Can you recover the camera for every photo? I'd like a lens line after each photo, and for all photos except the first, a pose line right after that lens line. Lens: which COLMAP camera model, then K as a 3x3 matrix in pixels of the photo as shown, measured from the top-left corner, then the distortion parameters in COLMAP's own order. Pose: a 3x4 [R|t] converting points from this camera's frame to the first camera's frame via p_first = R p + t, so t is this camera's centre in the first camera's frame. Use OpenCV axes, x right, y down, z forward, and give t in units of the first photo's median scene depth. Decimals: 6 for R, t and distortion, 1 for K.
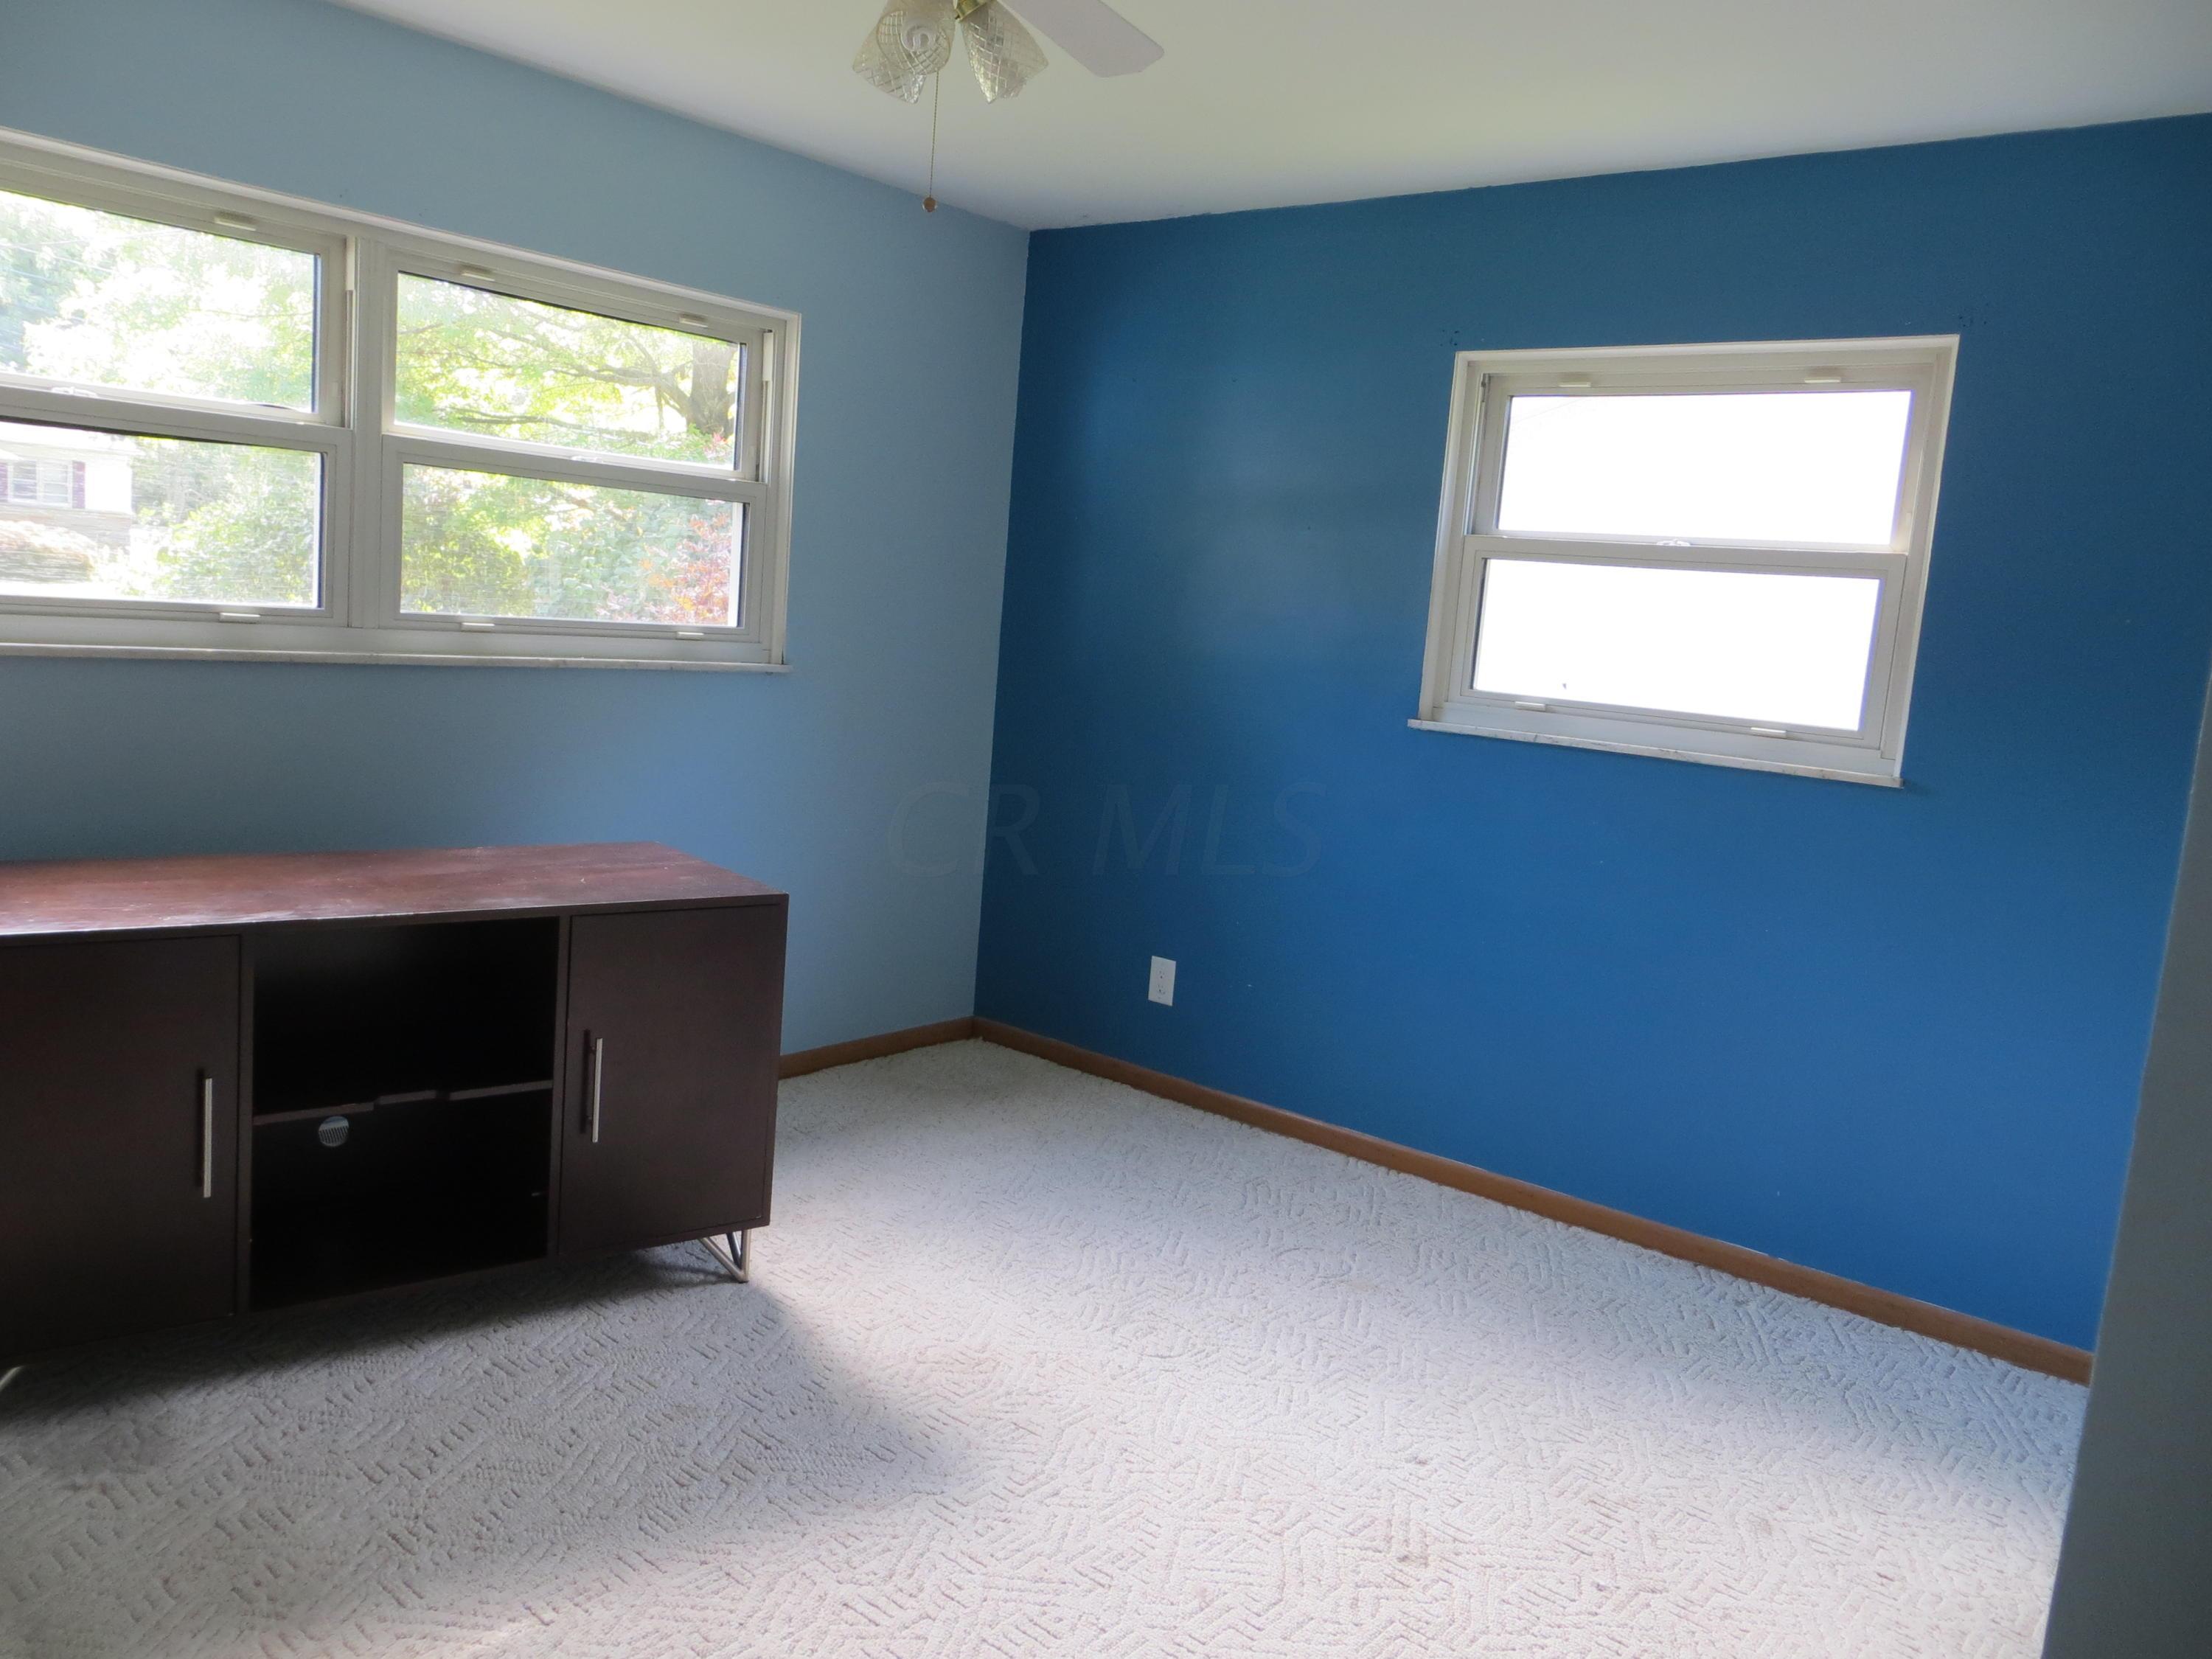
lens RADIAL K [[1670.8, 0, 1109.7], [0, 1670.8, 834.1], [0, 0, 1]] dist [-0.011600, -0.001423]
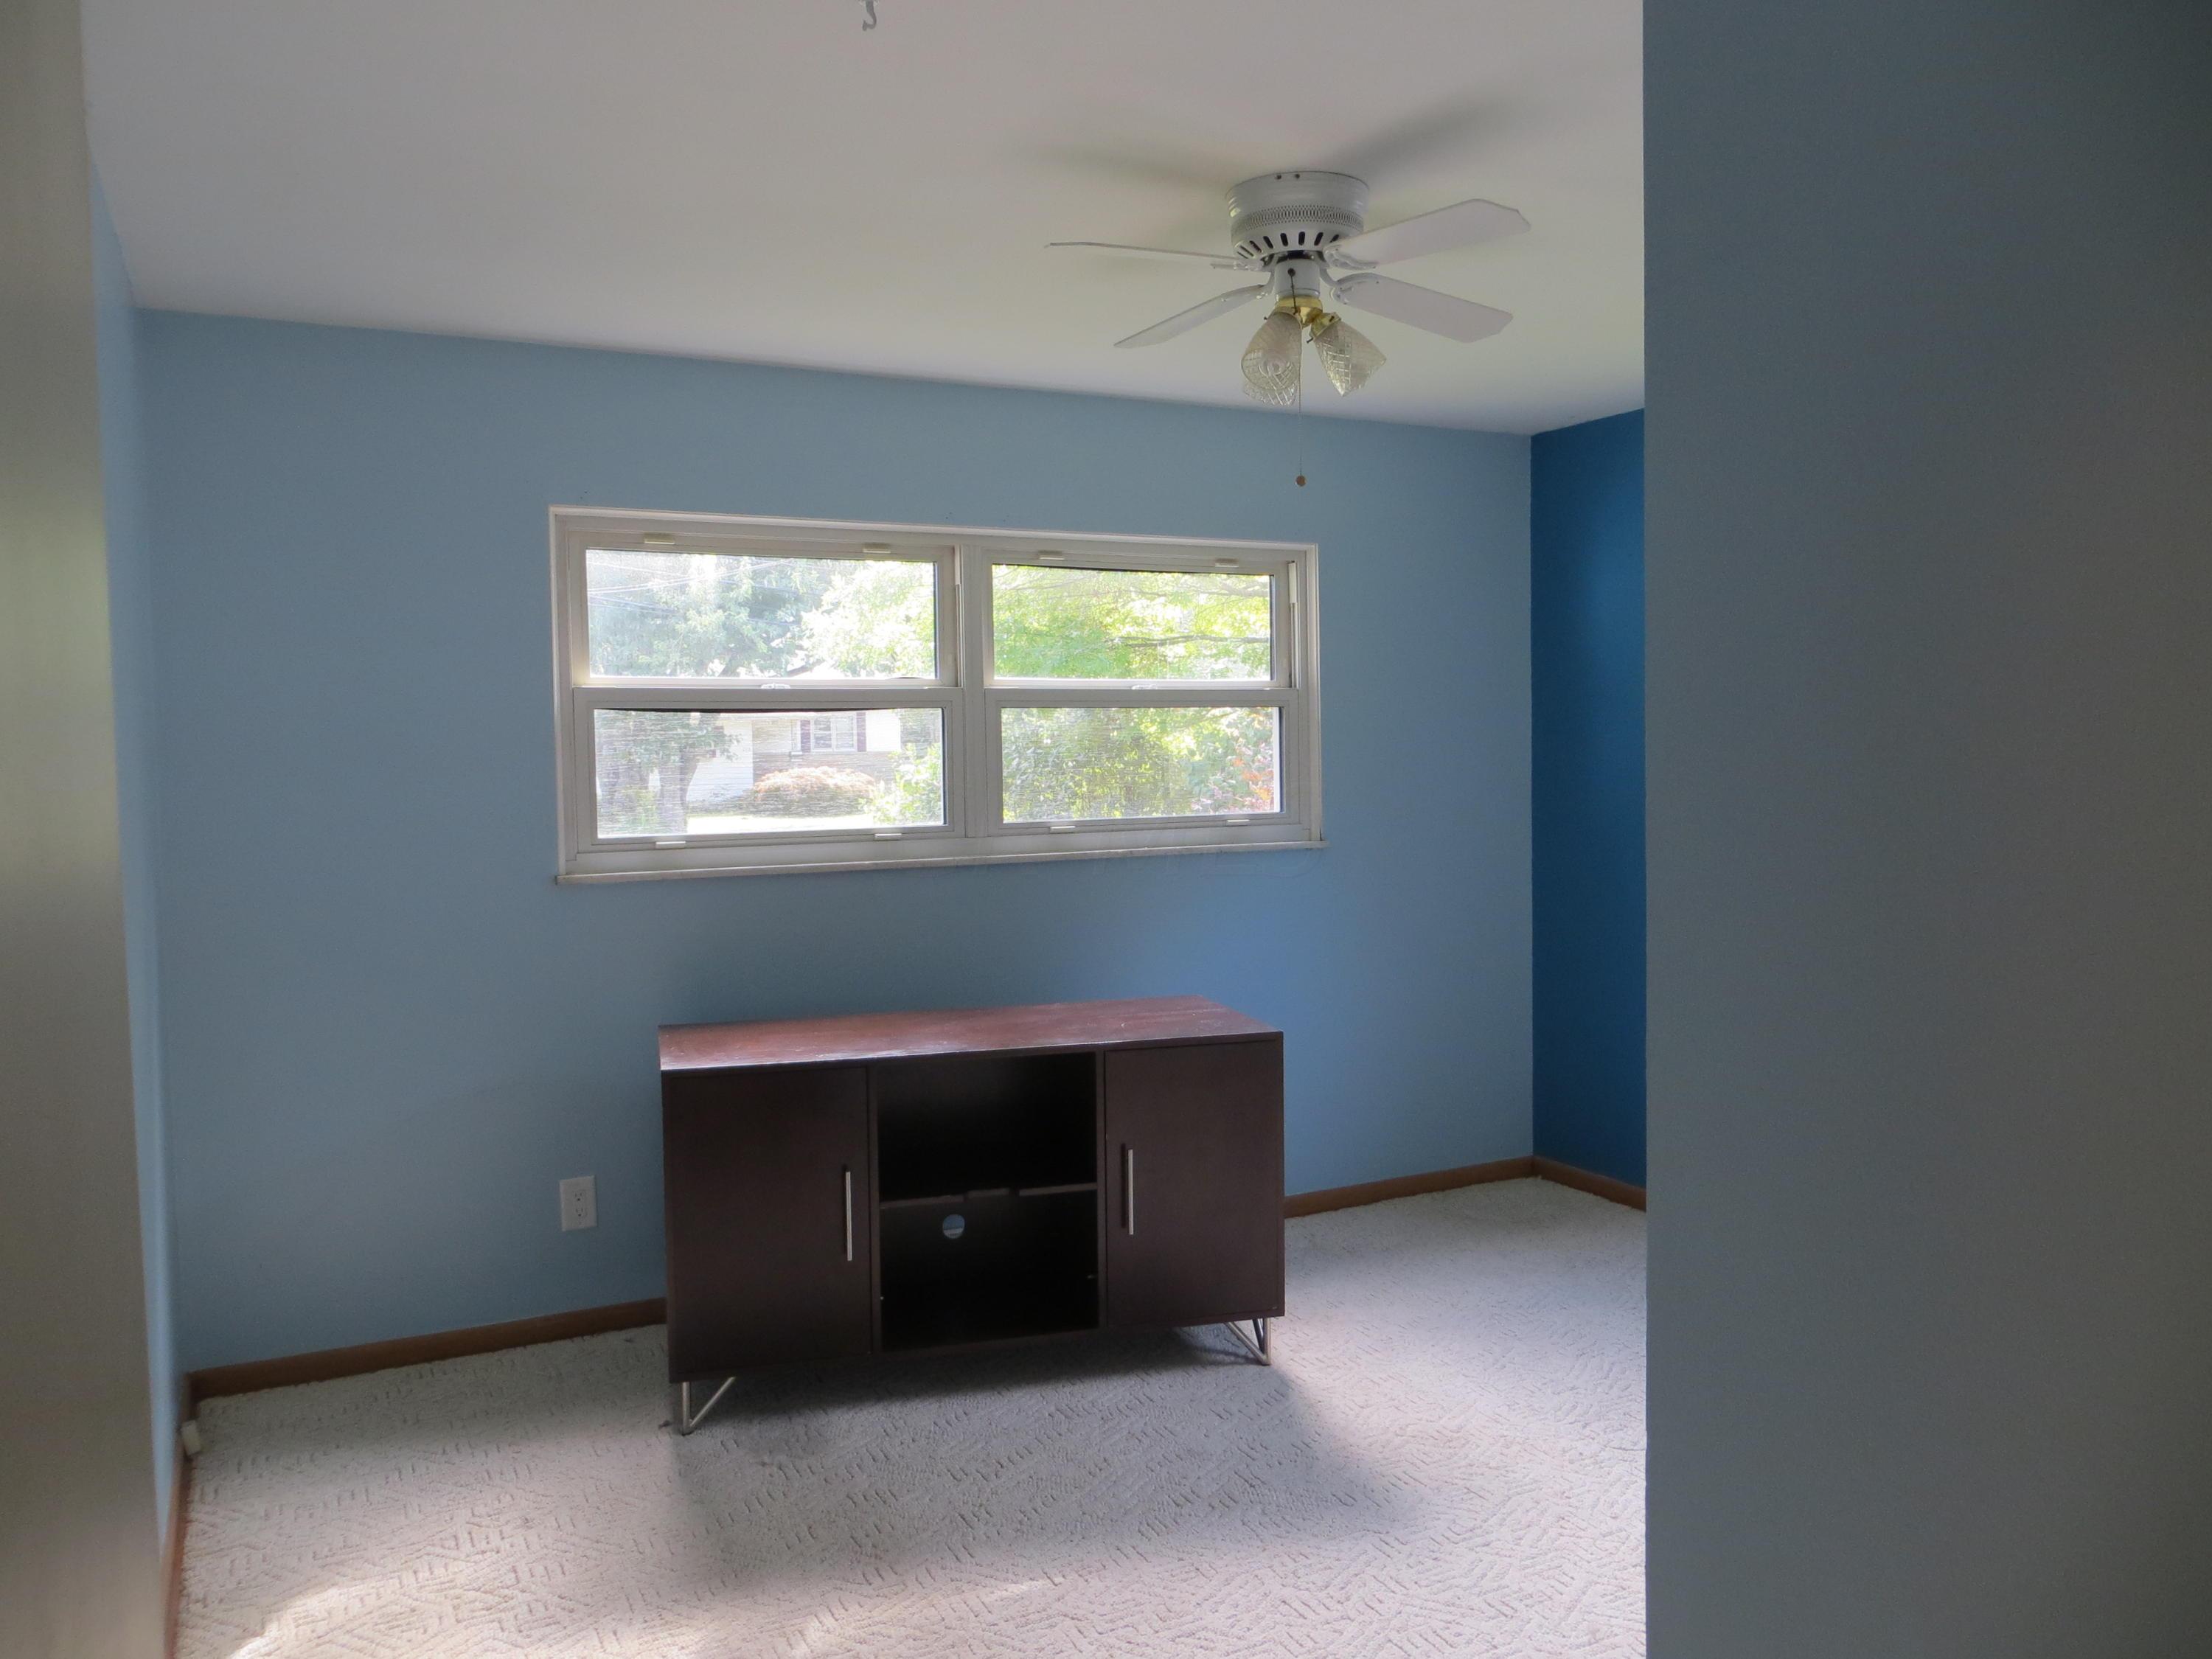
lens RADIAL K [[1670.8, 0, 1097.2], [0, 1670.8, 832.3], [0, 0, 1]] dist [-0.011600, -0.001423]
pose [[0.911497, -0.076397, -0.404150, 0.177109], [0.033393, 0.993100, -0.112415, 0.023322], [0.409950, 0.088970, 0.907758, -0.152509]]
